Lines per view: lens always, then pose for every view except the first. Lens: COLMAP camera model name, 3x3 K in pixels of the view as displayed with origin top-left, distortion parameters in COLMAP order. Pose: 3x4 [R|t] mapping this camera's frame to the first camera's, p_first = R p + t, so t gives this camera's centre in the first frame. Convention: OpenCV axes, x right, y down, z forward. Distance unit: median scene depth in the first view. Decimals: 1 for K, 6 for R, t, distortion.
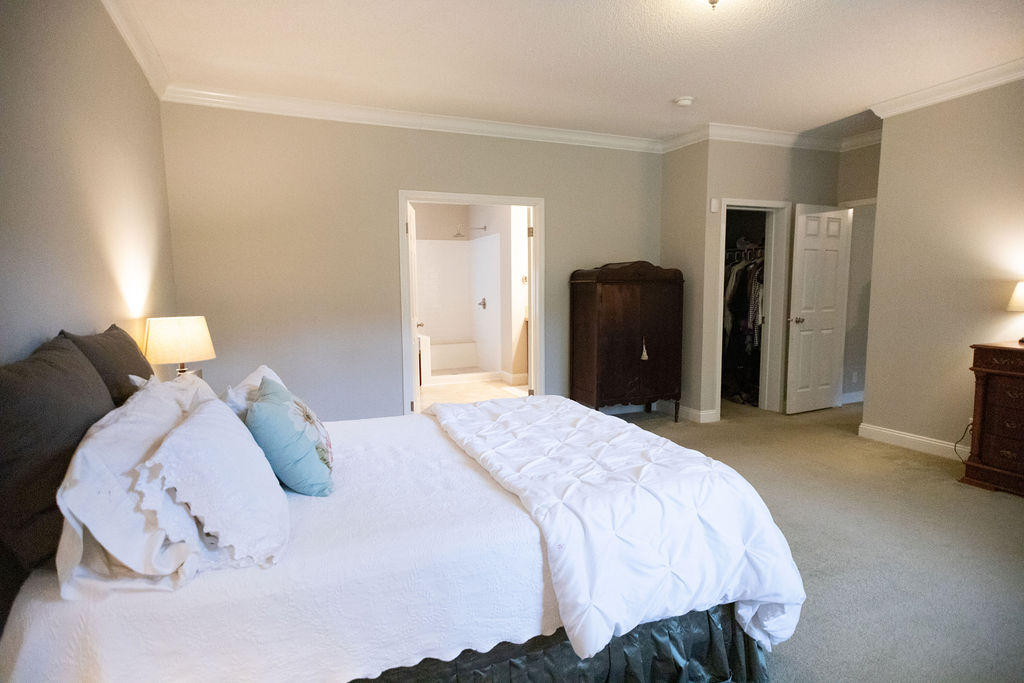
lens RADIAL K [[549.7, 0, 510.0], [0, 549.7, 341.7], [0, 0, 1]] dist [0.014961, 0.004301]
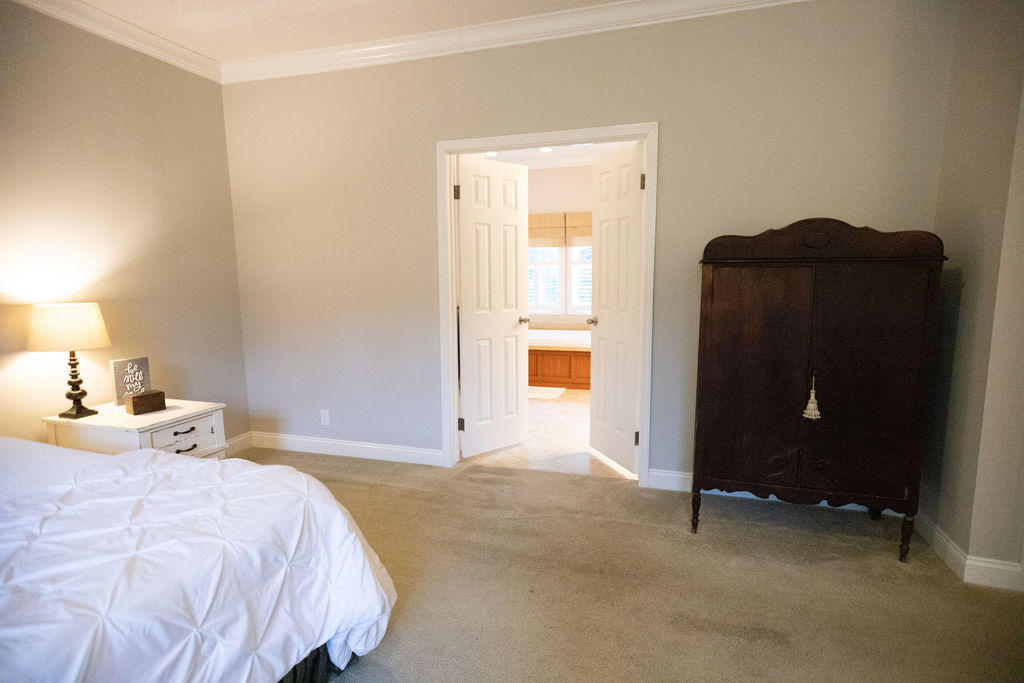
lens RADIAL K [[549.7, 0, 510.2], [0, 549.7, 343.3], [0, 0, 1]] dist [0.014961, 0.004301]
pose [[0.755594, 0.089457, -0.648903, 0.354064], [-0.061585, 0.995944, 0.065589, -0.050568], [0.652139, -0.009596, 0.758039, 0.439686]]
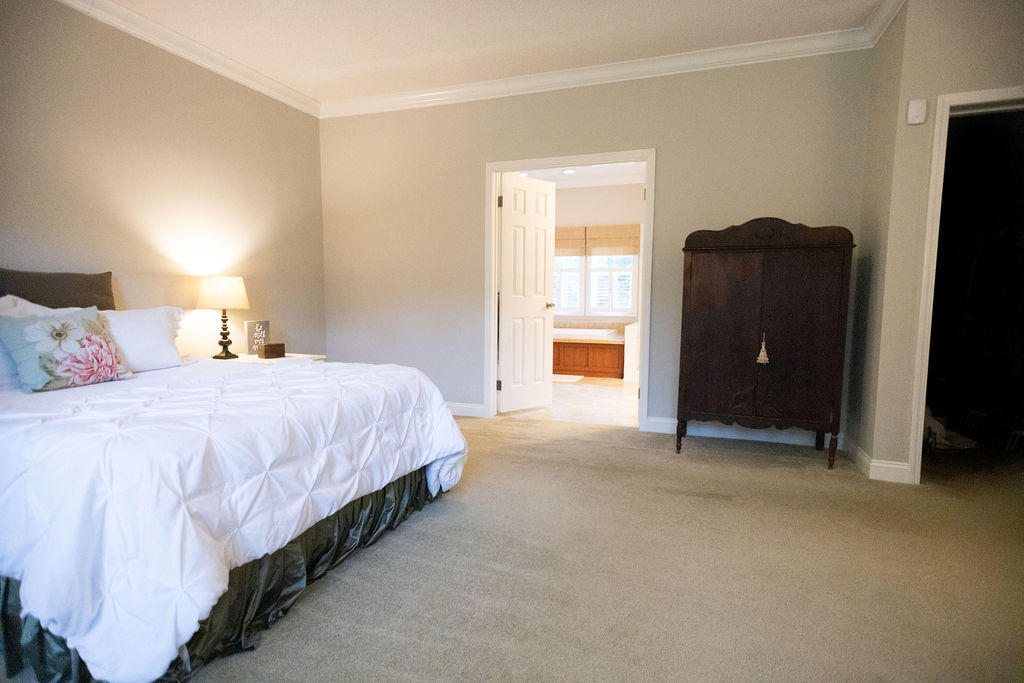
lens RADIAL K [[549.7, 0, 509.1], [0, 549.7, 342.2], [0, 0, 1]] dist [0.014961, 0.004301]
pose [[0.728649, 0.075647, -0.680696, 0.474542], [-0.079121, 0.996525, 0.026050, 0.013815], [0.680301, 0.034877, 0.732102, 0.283776]]
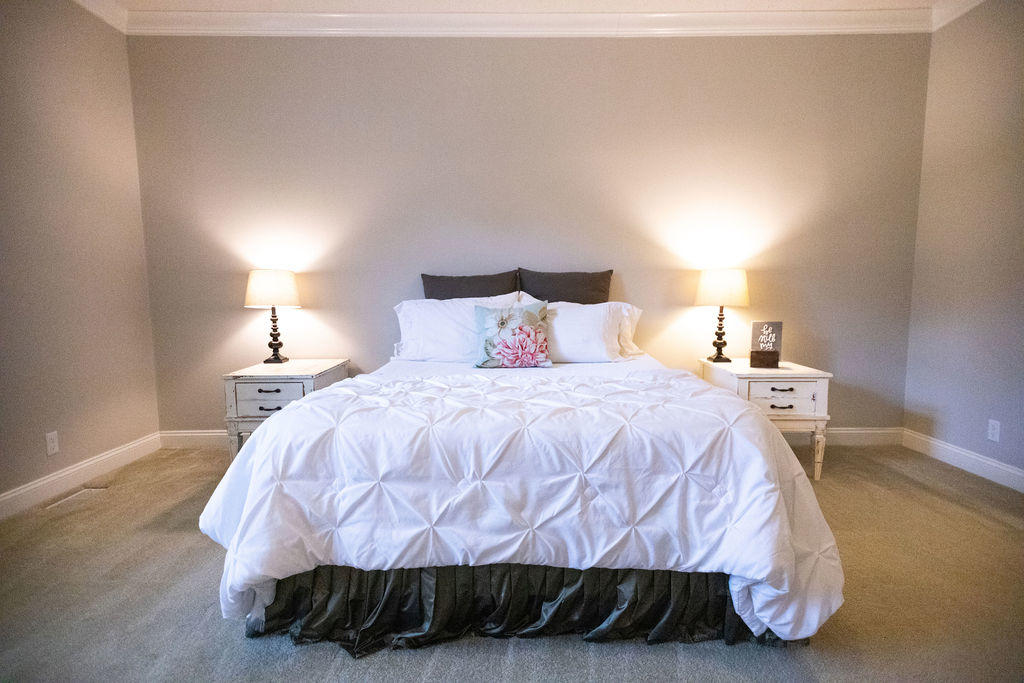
lens RADIAL K [[549.7, 0, 509.2], [0, 549.7, 343.1], [0, 0, 1]] dist [0.014961, 0.004301]
pose [[-0.391520, 0.104109, -0.914261, 0.391717], [-0.081524, 0.985747, 0.147161, -0.014902], [0.916551, 0.132151, -0.377453, 0.599654]]
